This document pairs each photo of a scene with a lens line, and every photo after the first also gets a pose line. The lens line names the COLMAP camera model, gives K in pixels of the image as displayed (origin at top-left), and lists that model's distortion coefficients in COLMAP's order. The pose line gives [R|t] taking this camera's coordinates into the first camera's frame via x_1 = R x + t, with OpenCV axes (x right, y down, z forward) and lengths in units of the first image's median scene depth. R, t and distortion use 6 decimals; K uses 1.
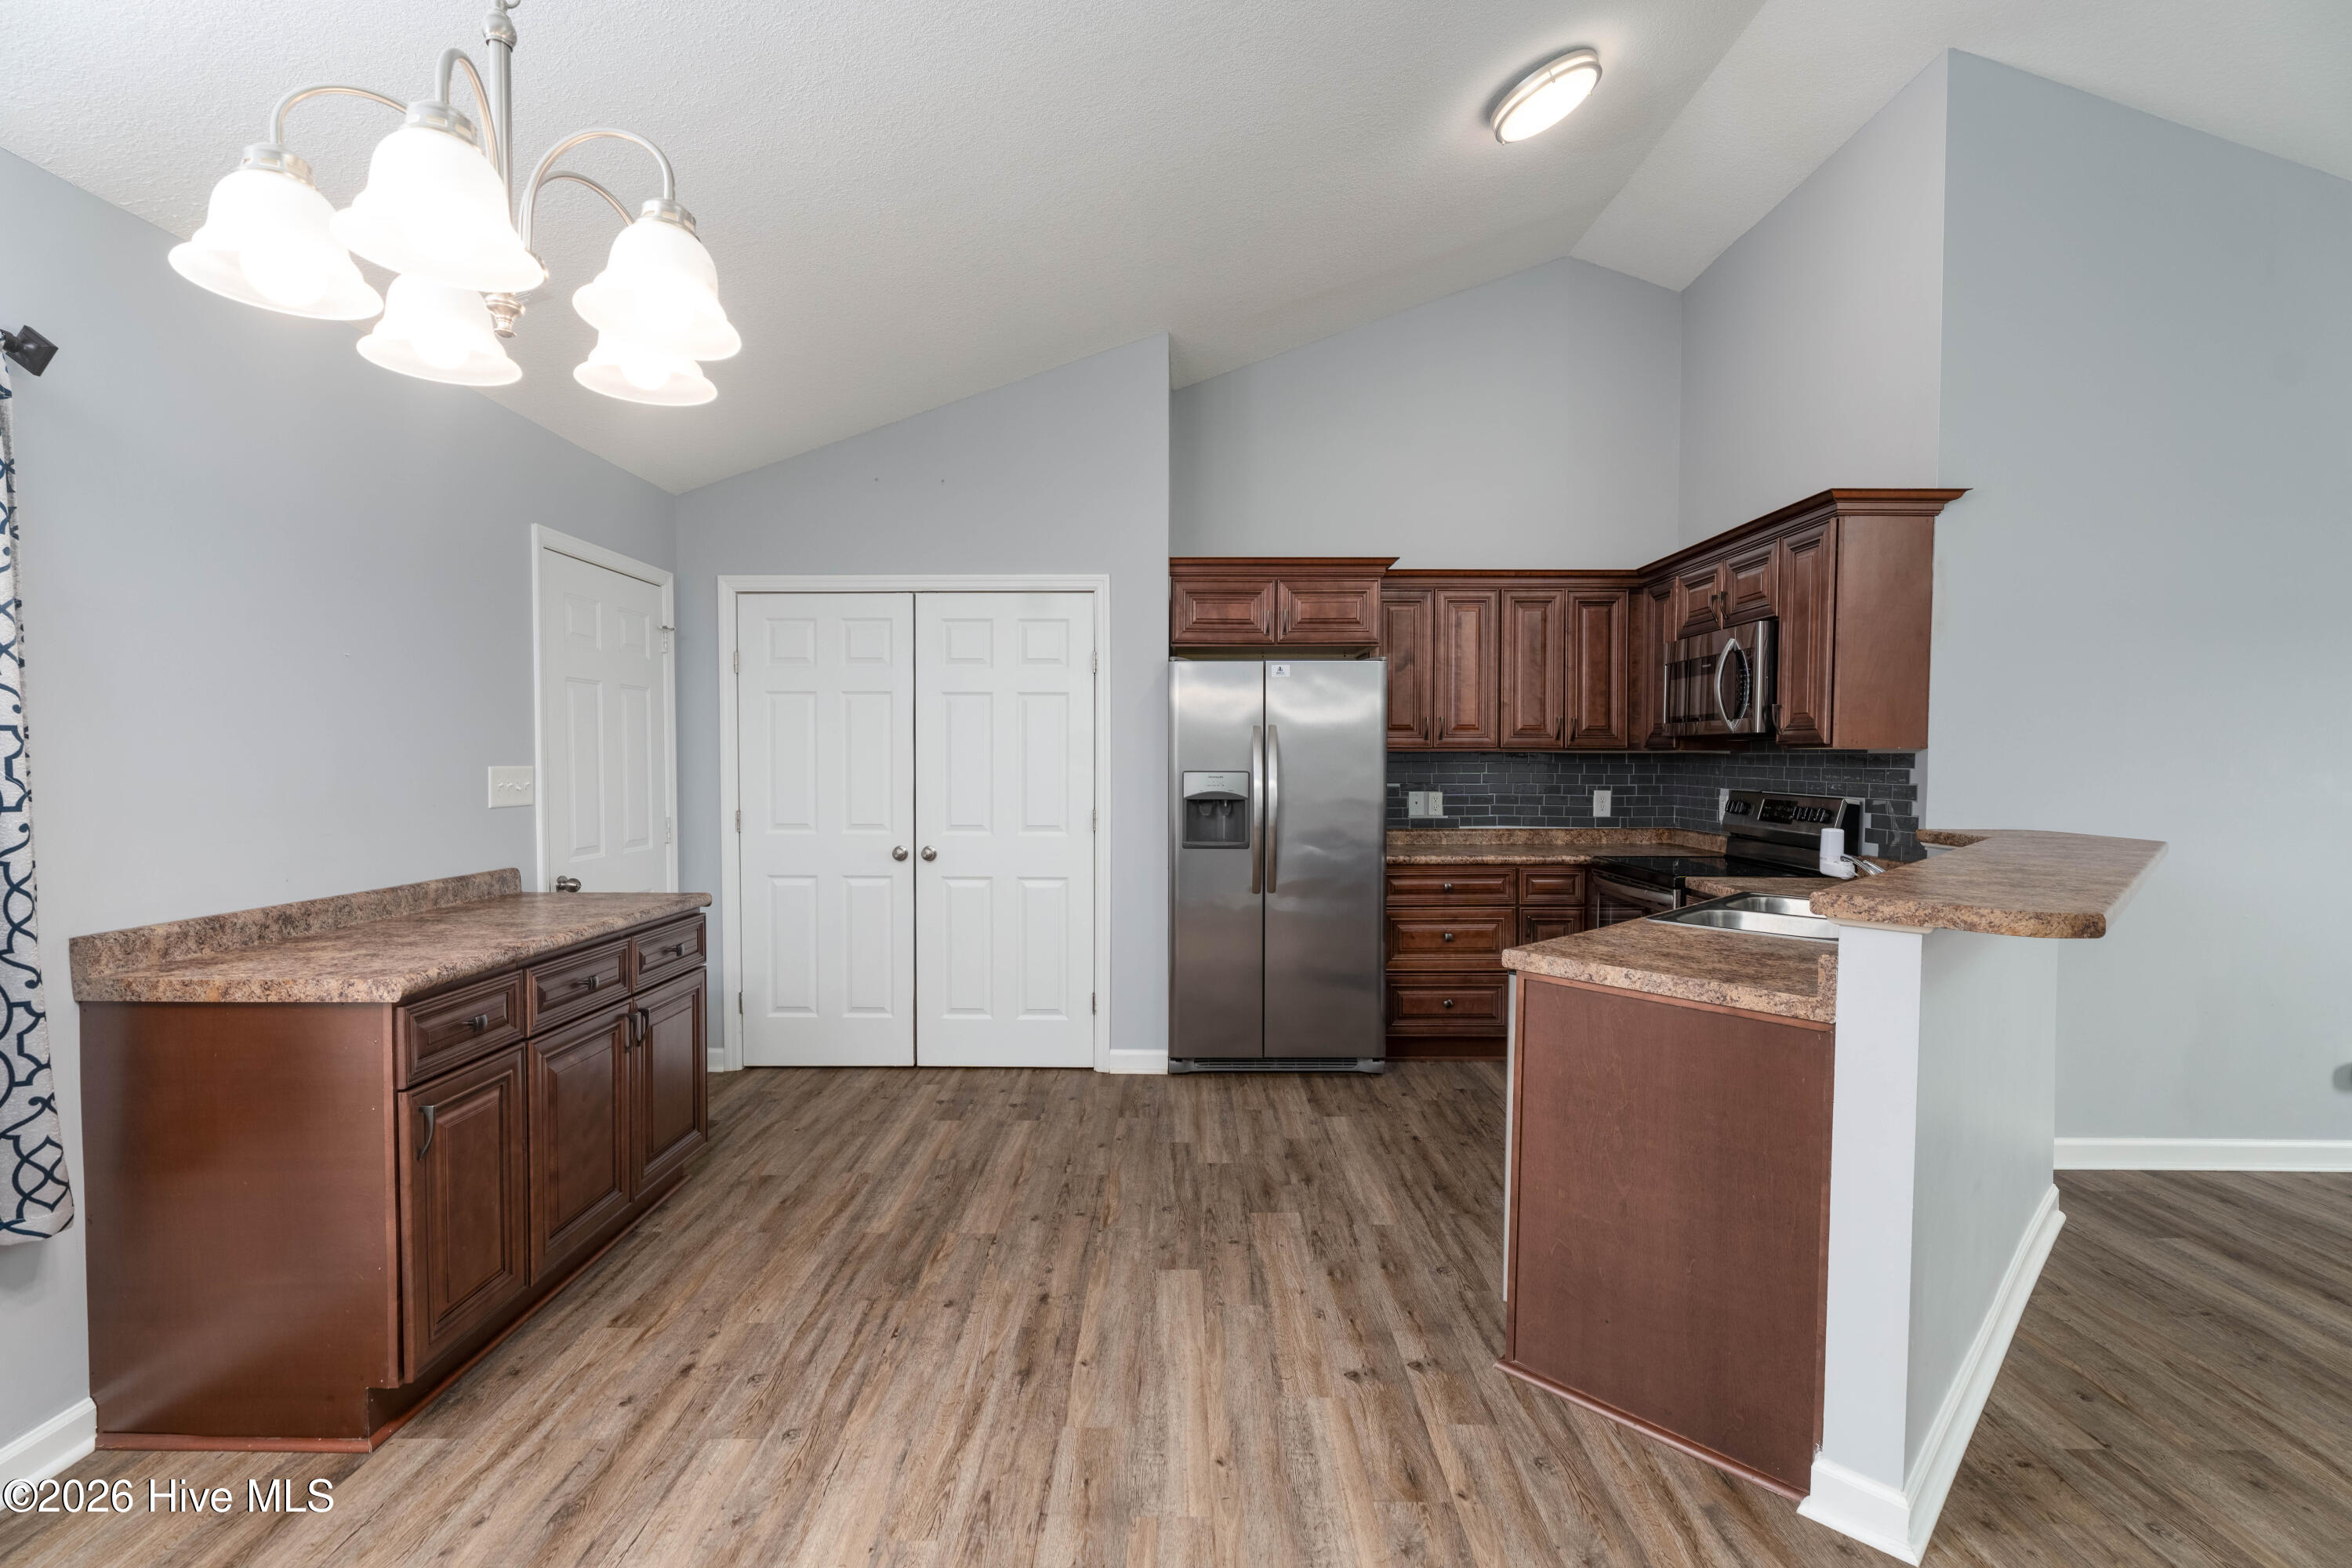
lens RADIAL K [[1051.3, 0, 1170.3], [0, 1051.3, 789.9], [0, 0, 1]] dist [0.003295, 0.000080]
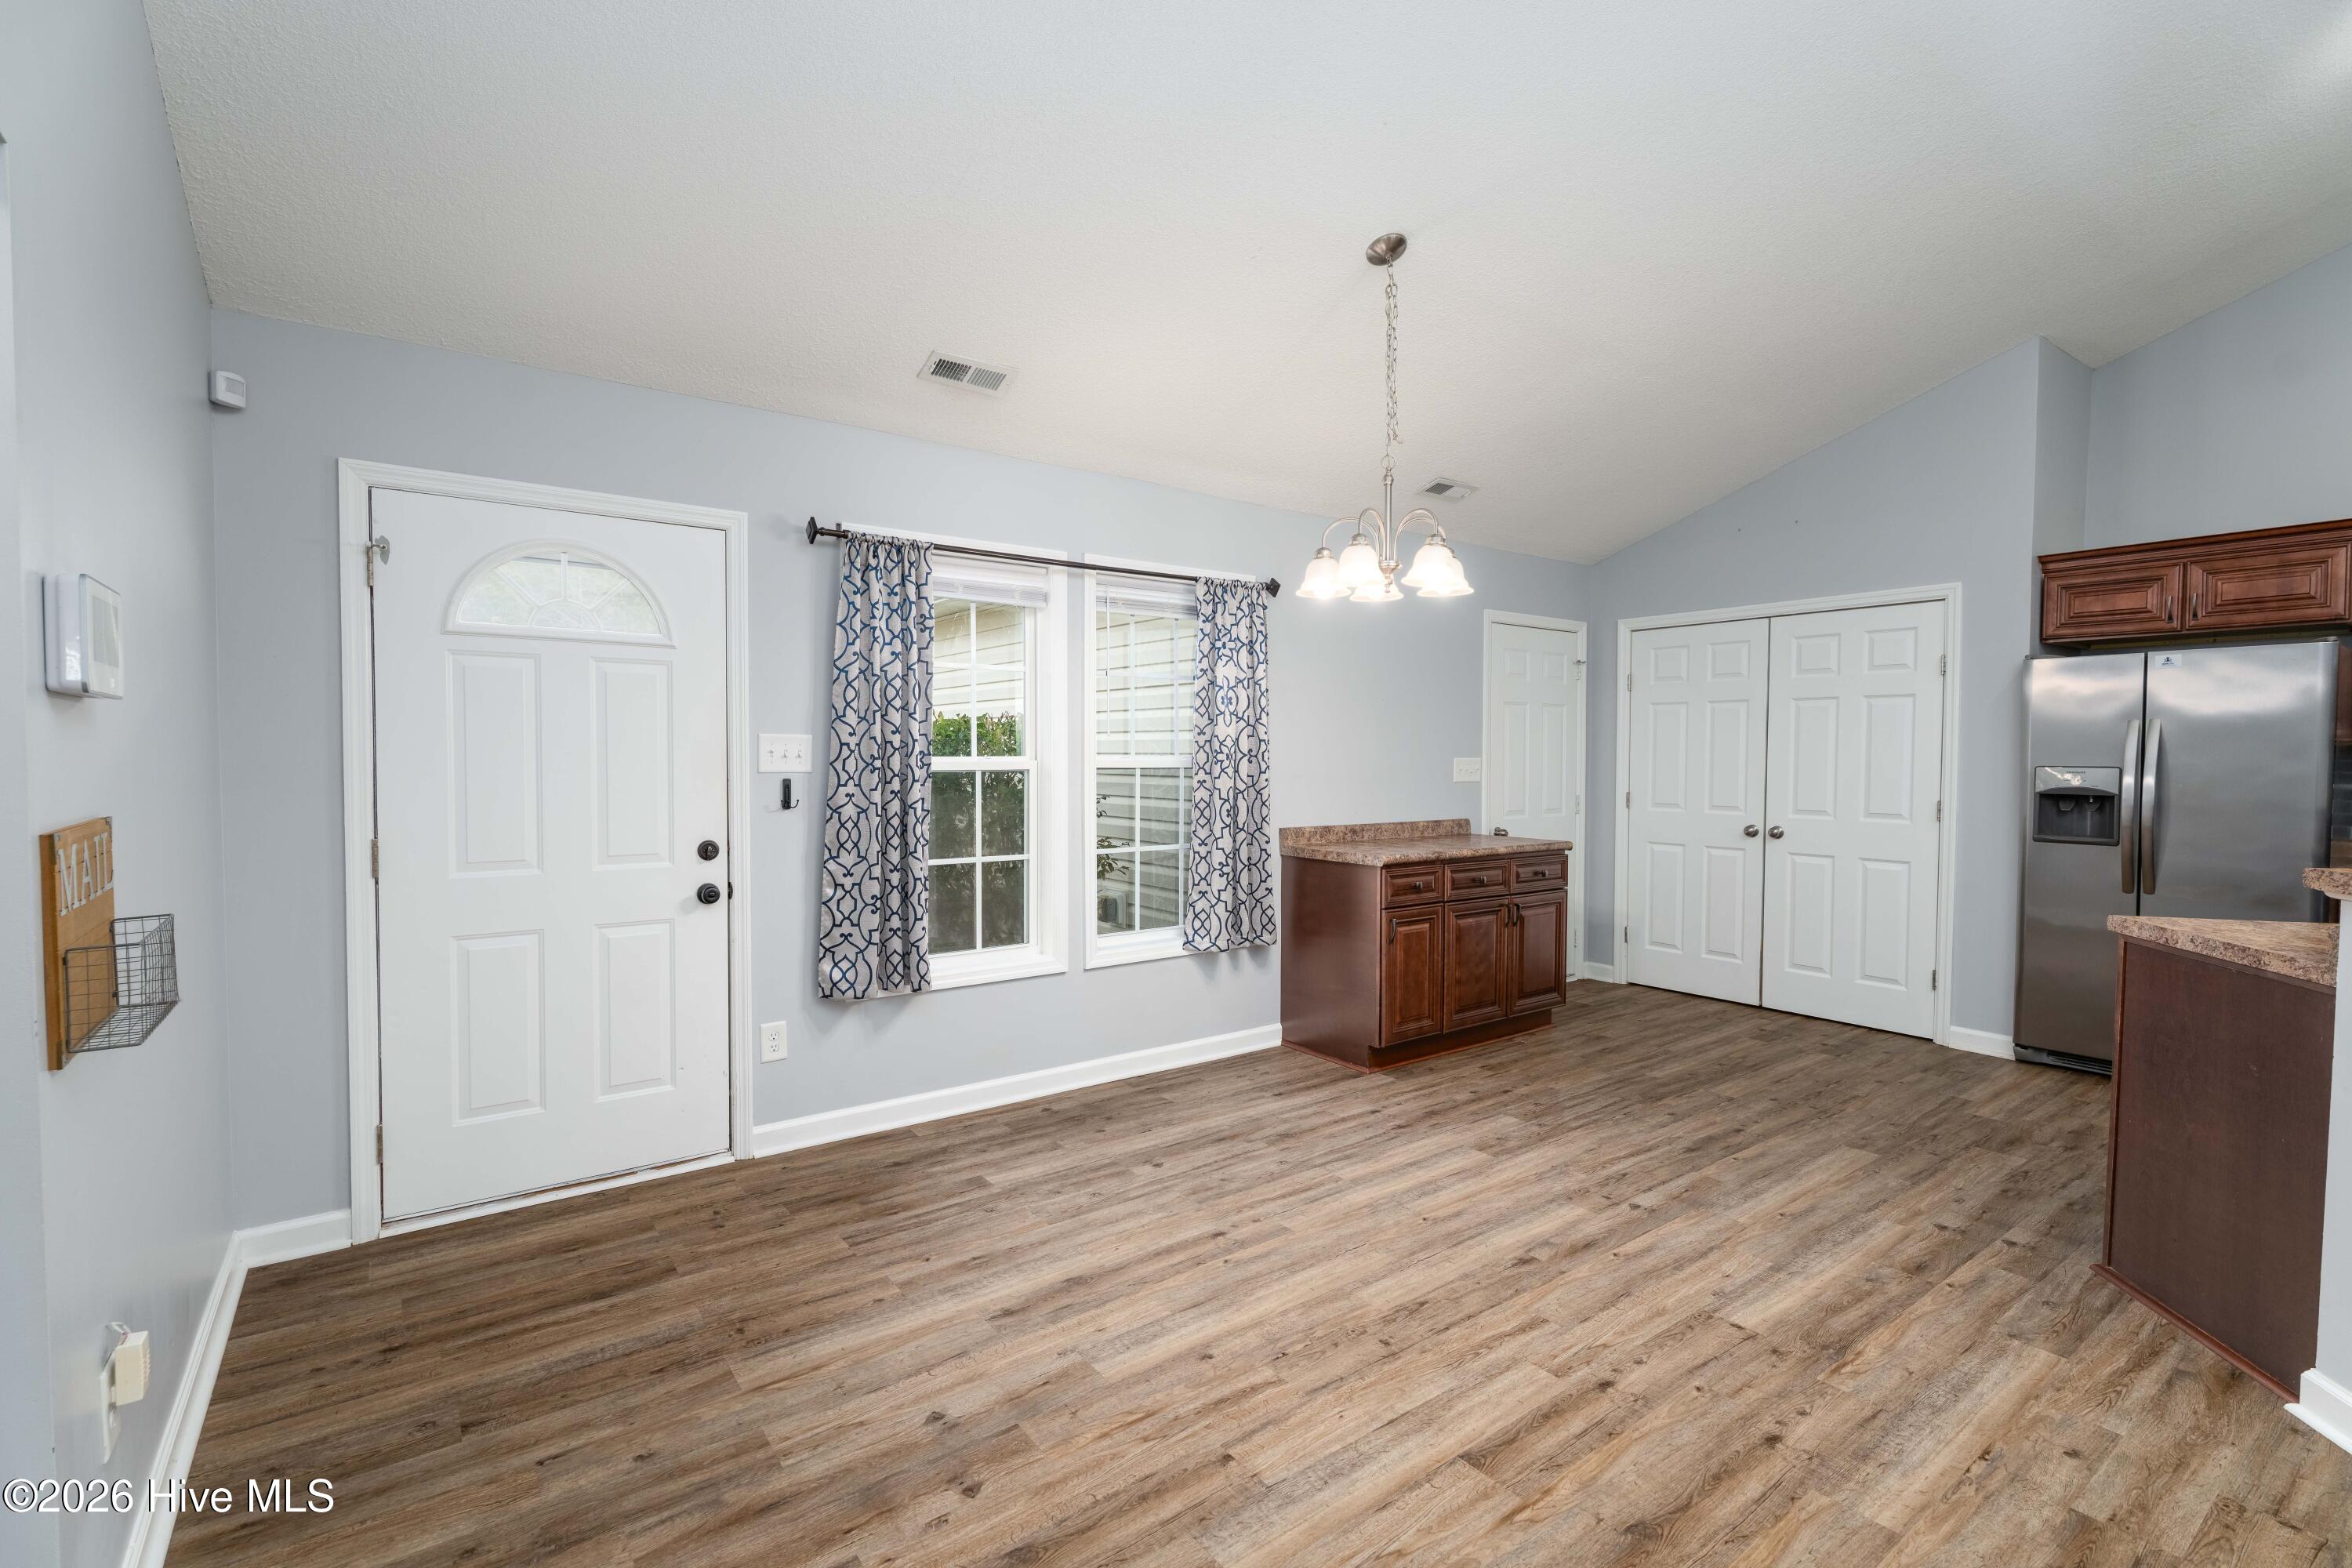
lens RADIAL K [[1051.3, 0, 1170.3], [0, 1051.3, 789.9], [0, 0, 1]] dist [0.003295, 0.000080]
pose [[0.595621, 0.028385, -0.802764, 0.417805], [-0.025955, 0.999534, 0.016085, 0.013335], [0.802846, 0.011255, 0.596080, -0.359741]]
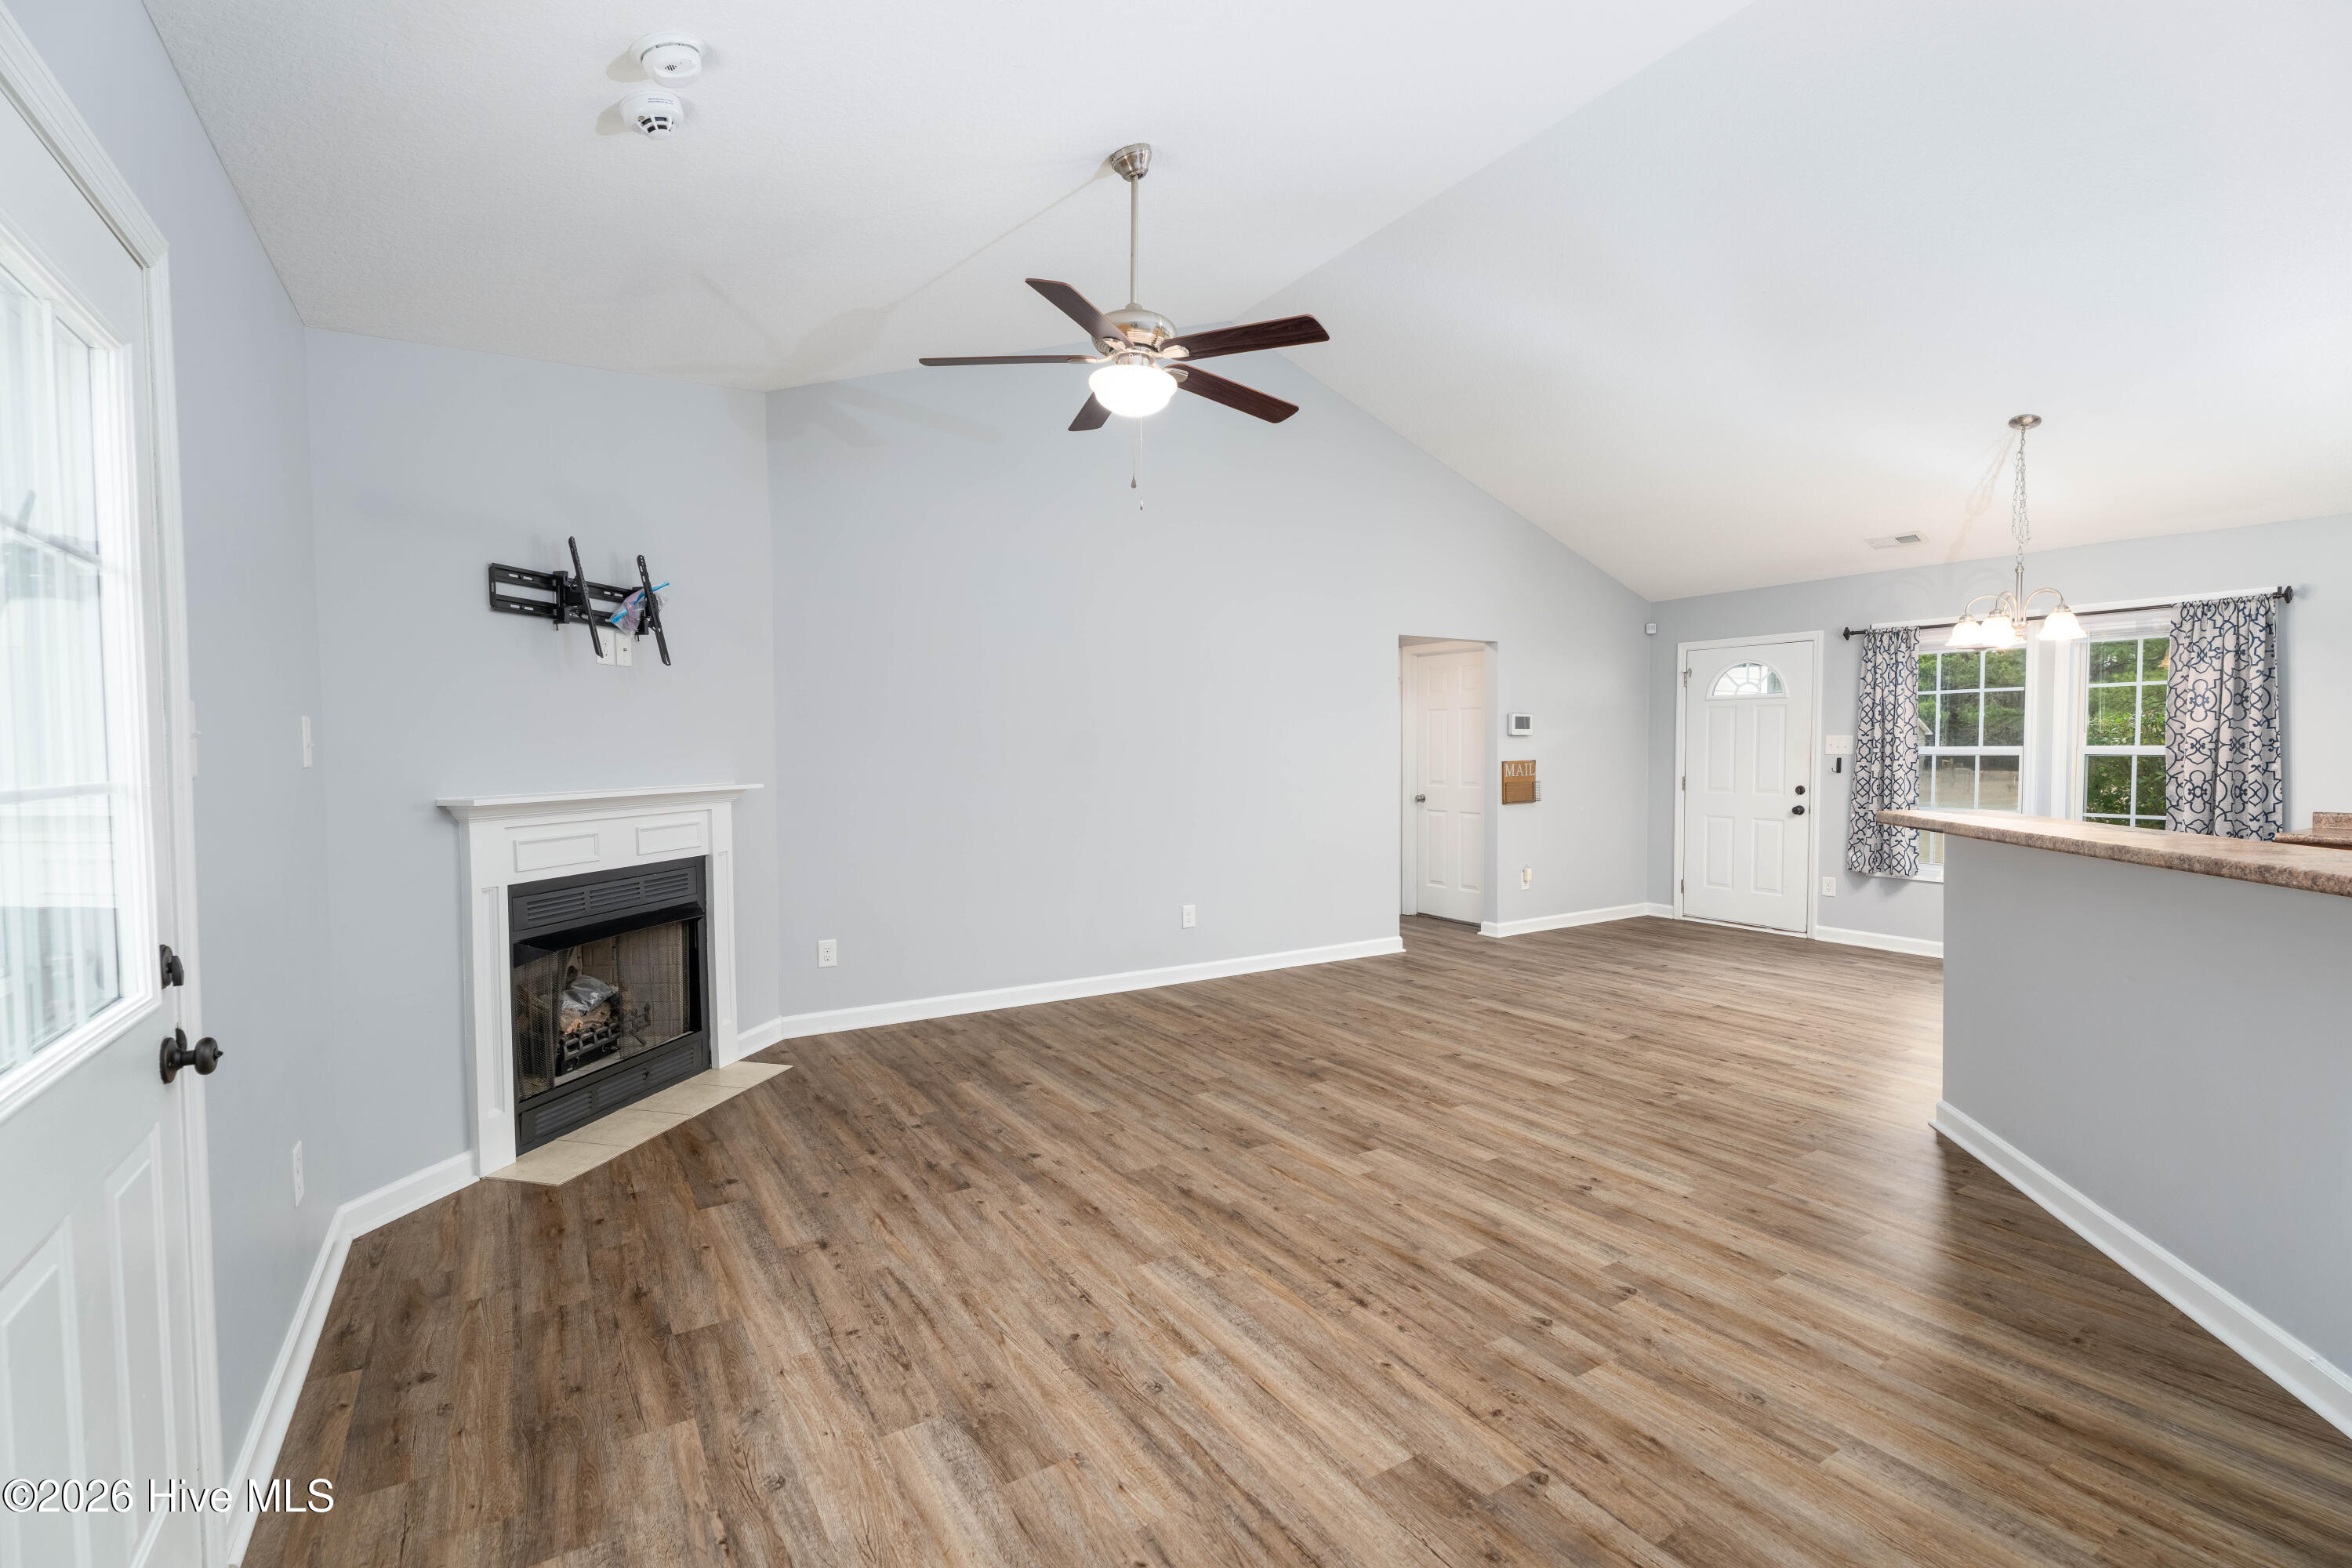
lens RADIAL K [[1051.6, 0, 1171.5], [0, 1051.6, 790.9], [0, 0, 1]] dist [-0.003212, 0.000369]
pose [[-0.843751, 0.023828, -0.536205, 1.569036], [-0.014152, 0.997679, 0.066604, -0.024443], [0.536548, 0.063786, -0.841456, 0.971003]]
